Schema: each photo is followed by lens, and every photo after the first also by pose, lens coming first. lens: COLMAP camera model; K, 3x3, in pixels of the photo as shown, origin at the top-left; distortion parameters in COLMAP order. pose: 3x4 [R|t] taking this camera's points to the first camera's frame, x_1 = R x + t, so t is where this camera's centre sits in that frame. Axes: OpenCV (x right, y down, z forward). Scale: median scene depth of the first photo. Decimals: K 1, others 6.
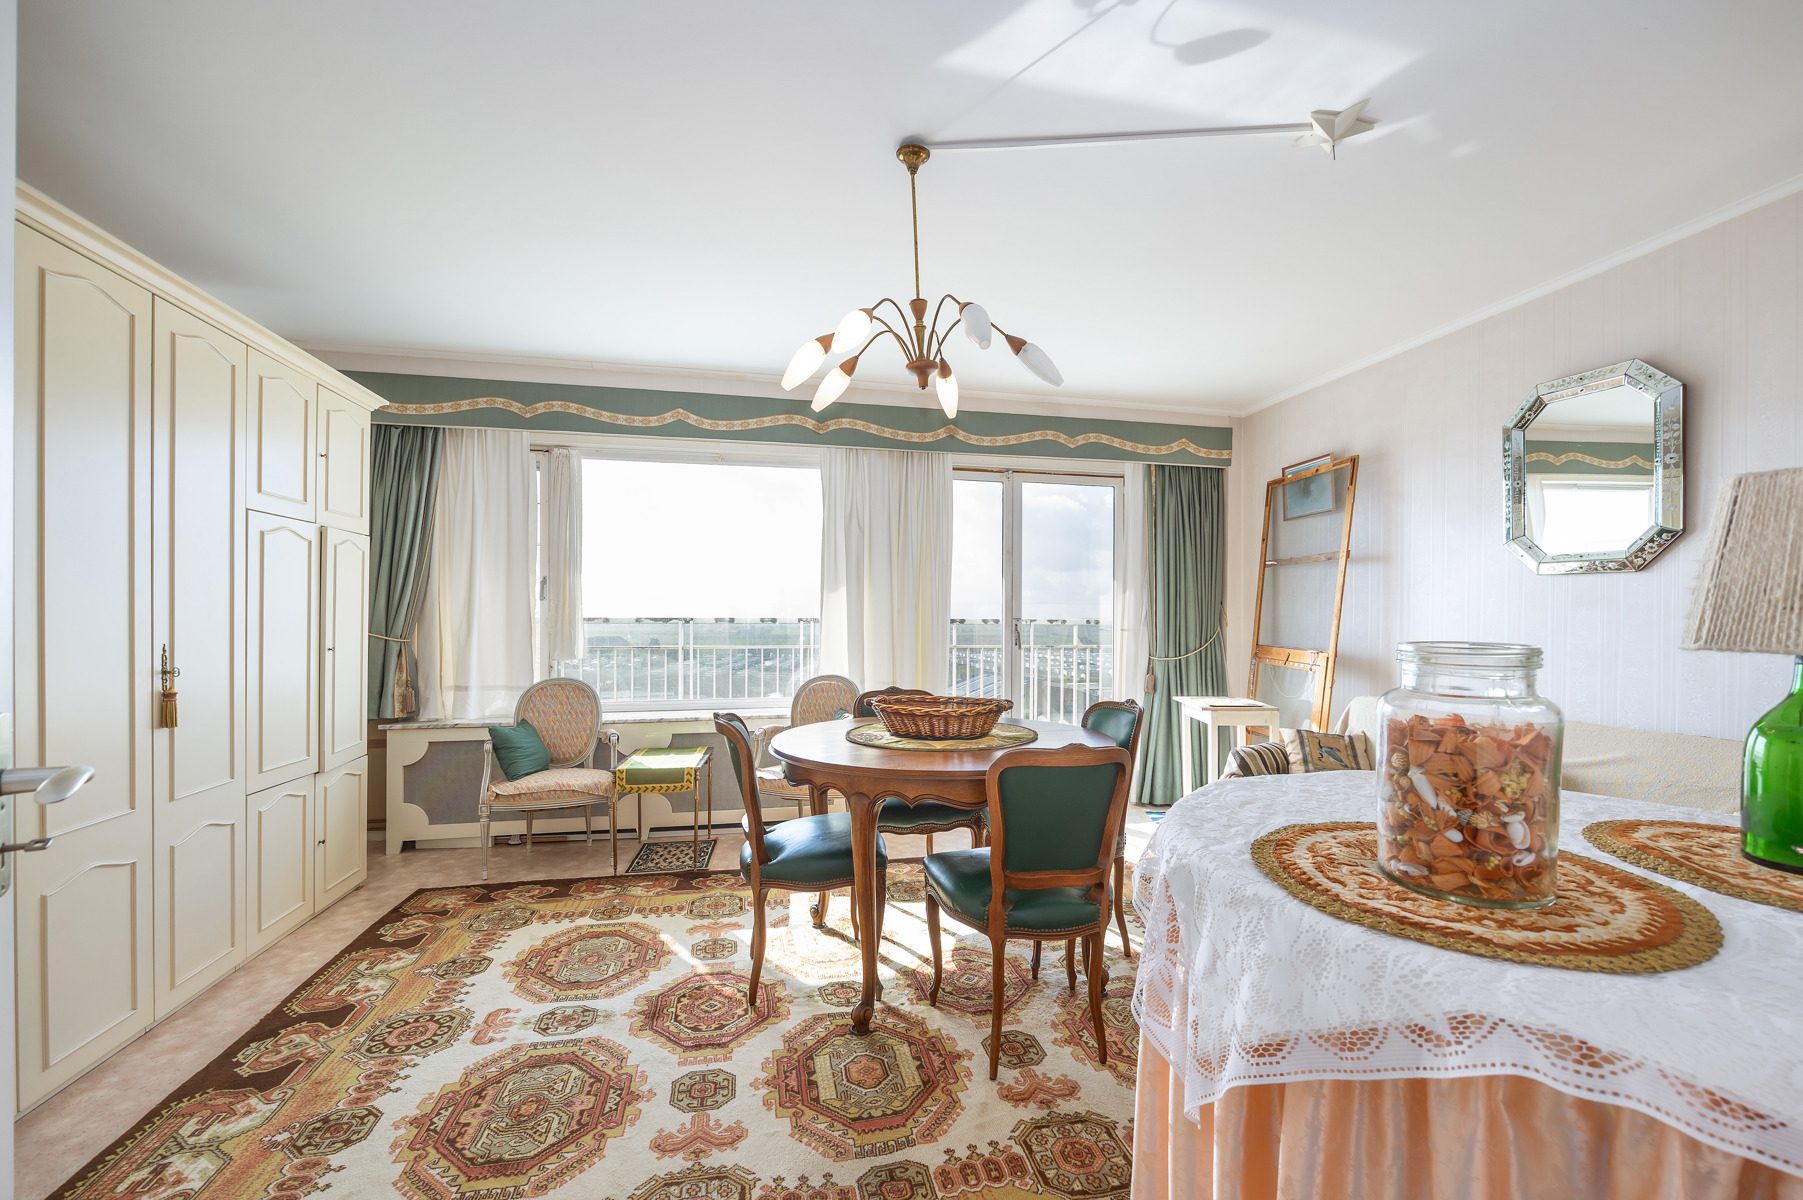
lens RADIAL K [[728.0, 0, 927.8], [0, 728.0, 624.7], [0, 0, 1]] dist [-0.000598, 0.000222]
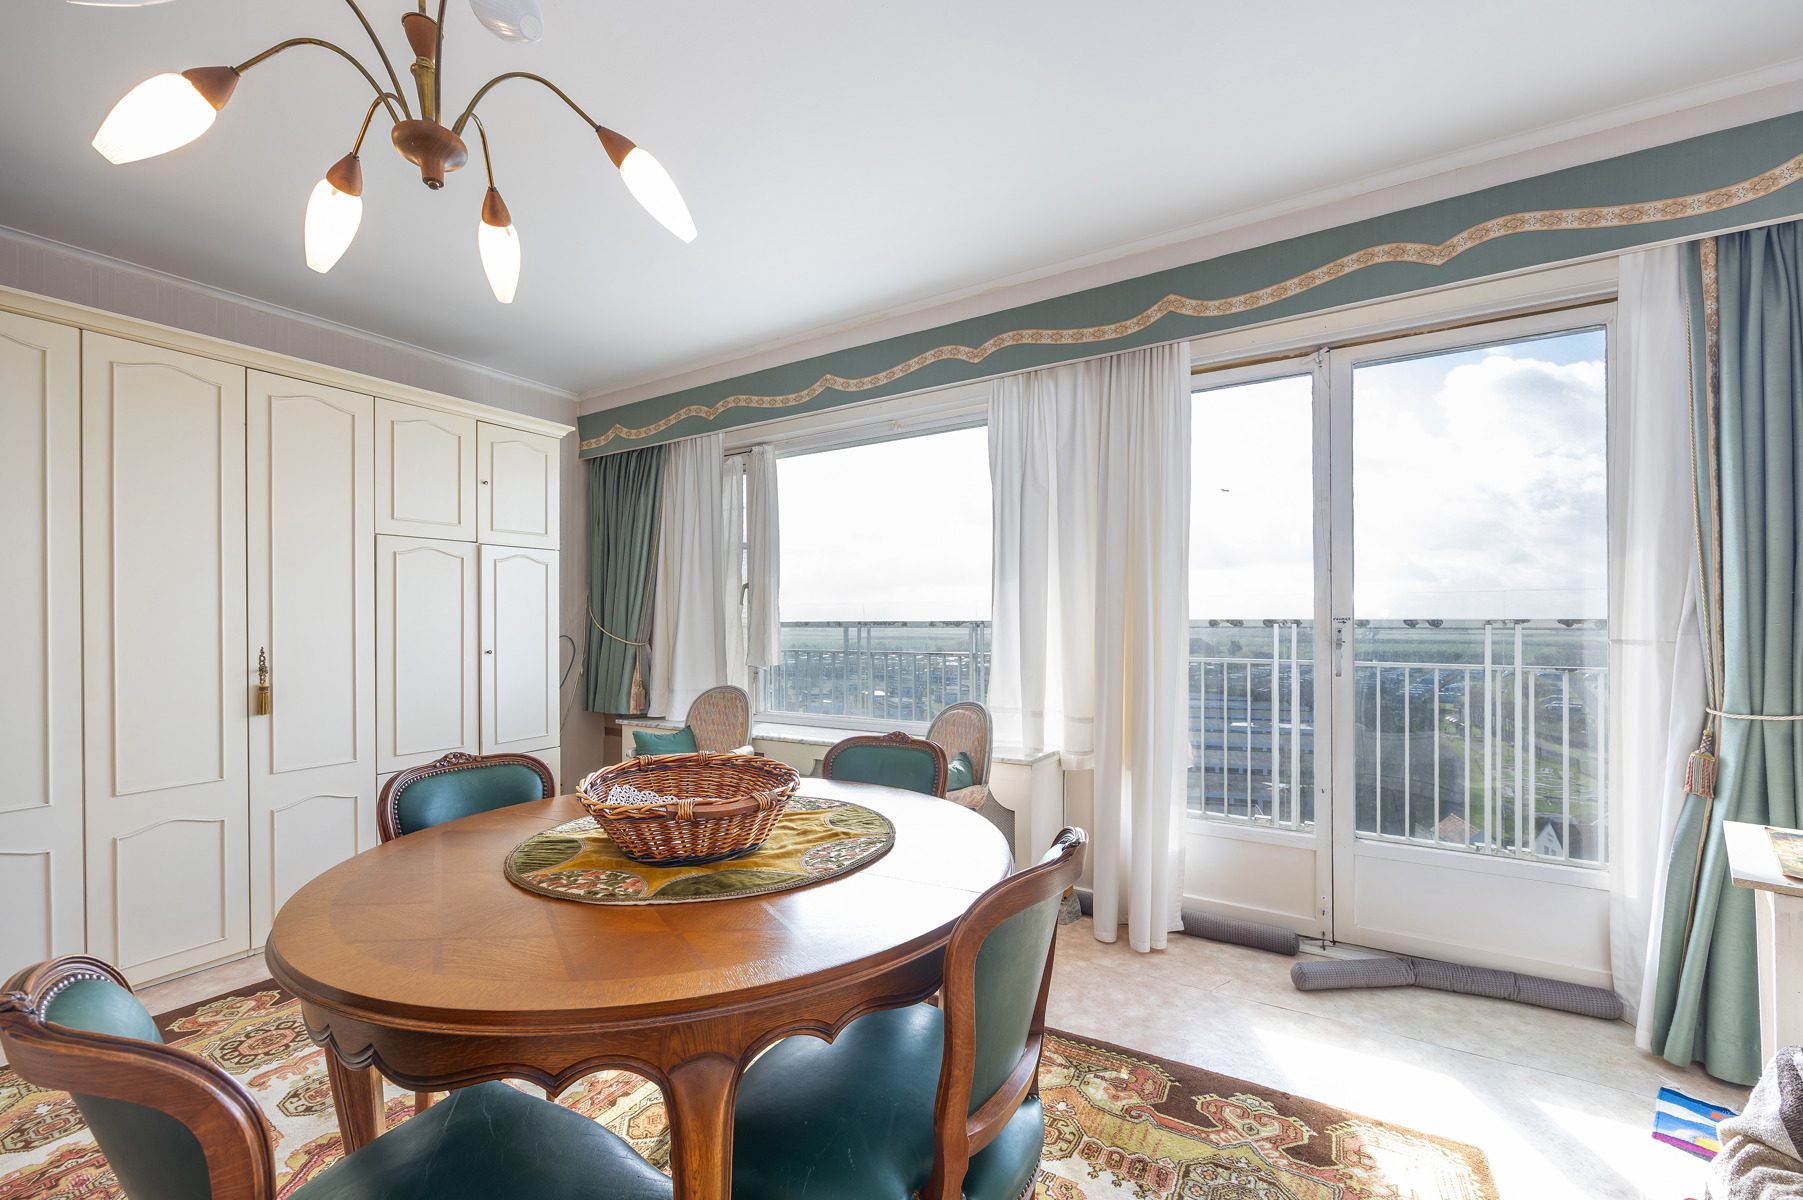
lens RADIAL K [[728.0, 0, 927.8], [0, 728.0, 624.7], [0, 0, 1]] dist [-0.000598, 0.000222]
pose [[0.717897, -0.003647, -0.696140, 0.322986], [0.001126, 0.999991, -0.004077, -0.002609], [0.696149, 0.002143, 0.717895, 0.464018]]
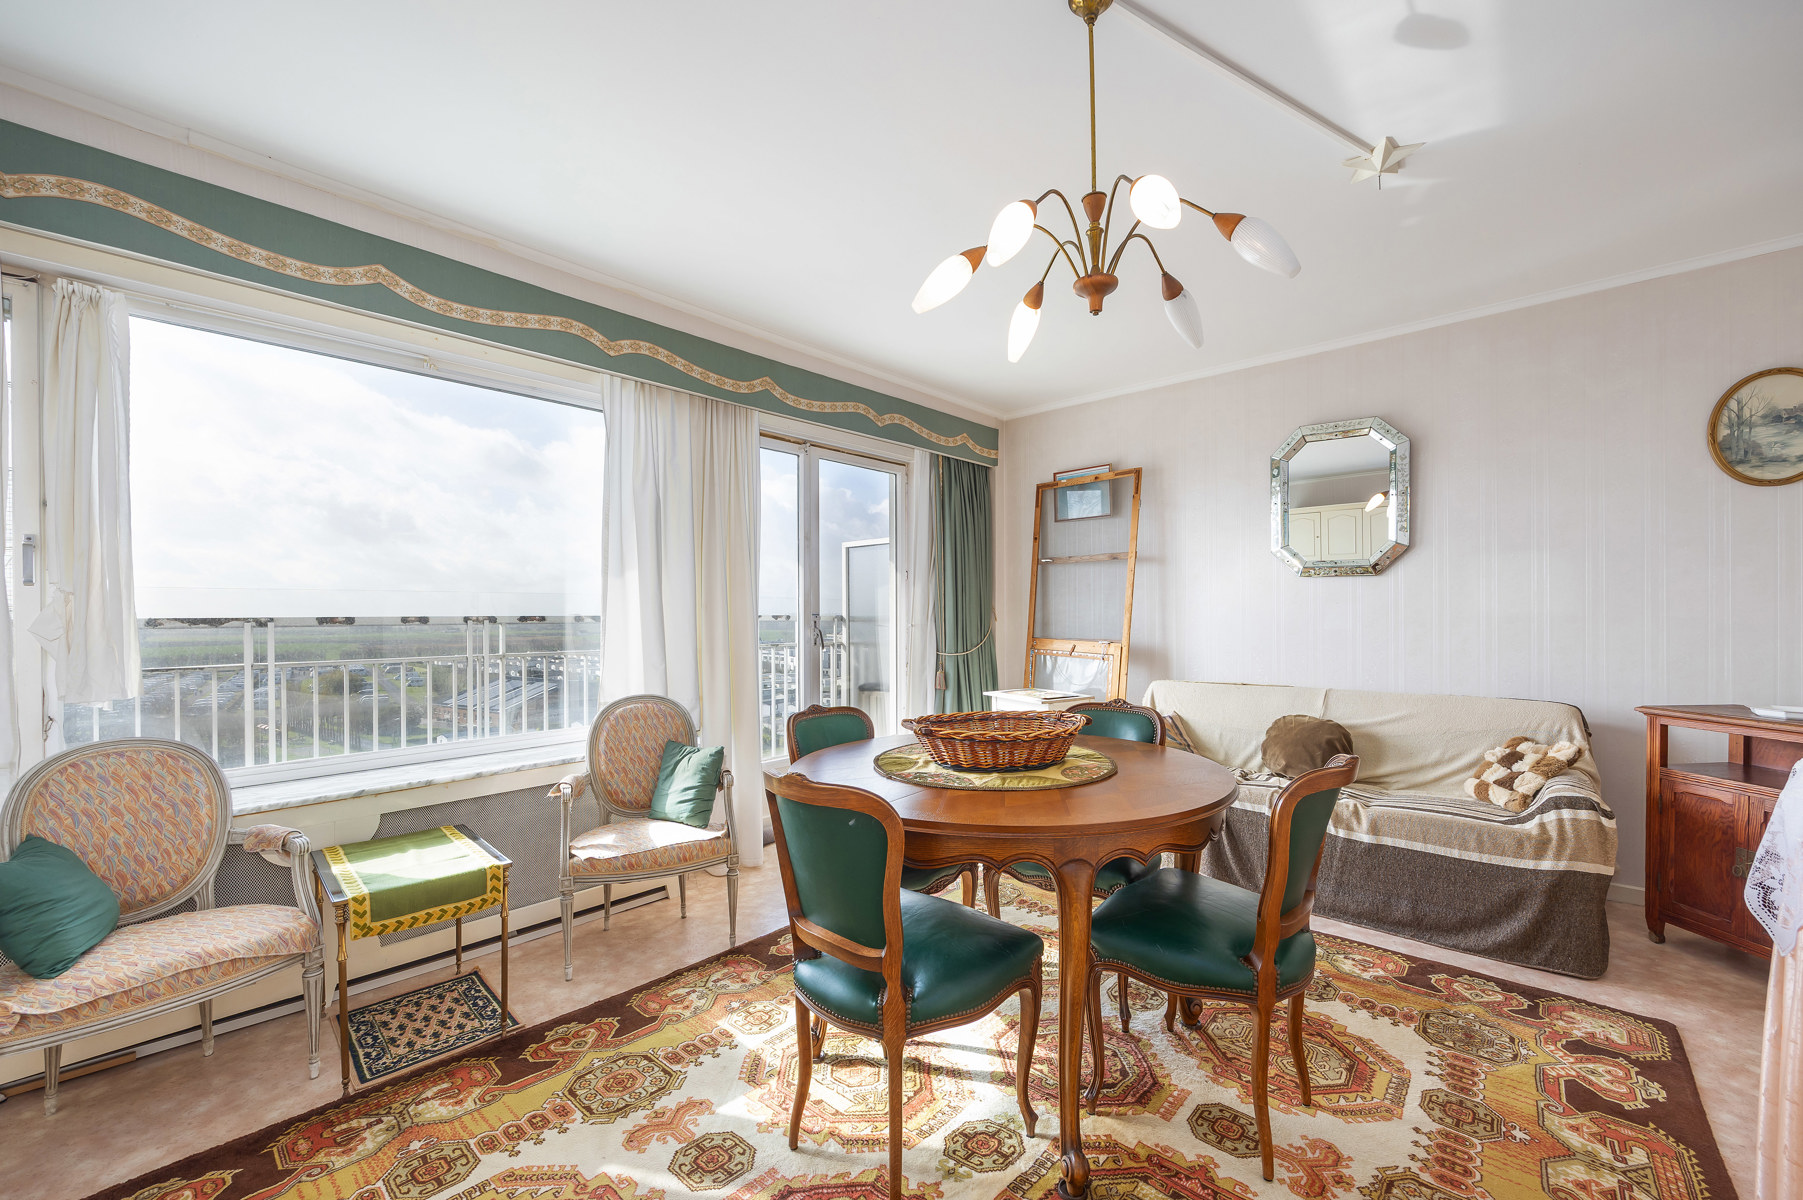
lens RADIAL K [[725.1, 0, 922.6], [0, 725.1, 619.1], [0, 0, 1]] dist [0.000082, -0.000197]
pose [[0.817000, -0.011465, 0.576524, -0.316124], [0.012041, 0.999924, 0.002821, -0.004490], [-0.576512, 0.004637, 0.817075, 0.255392]]
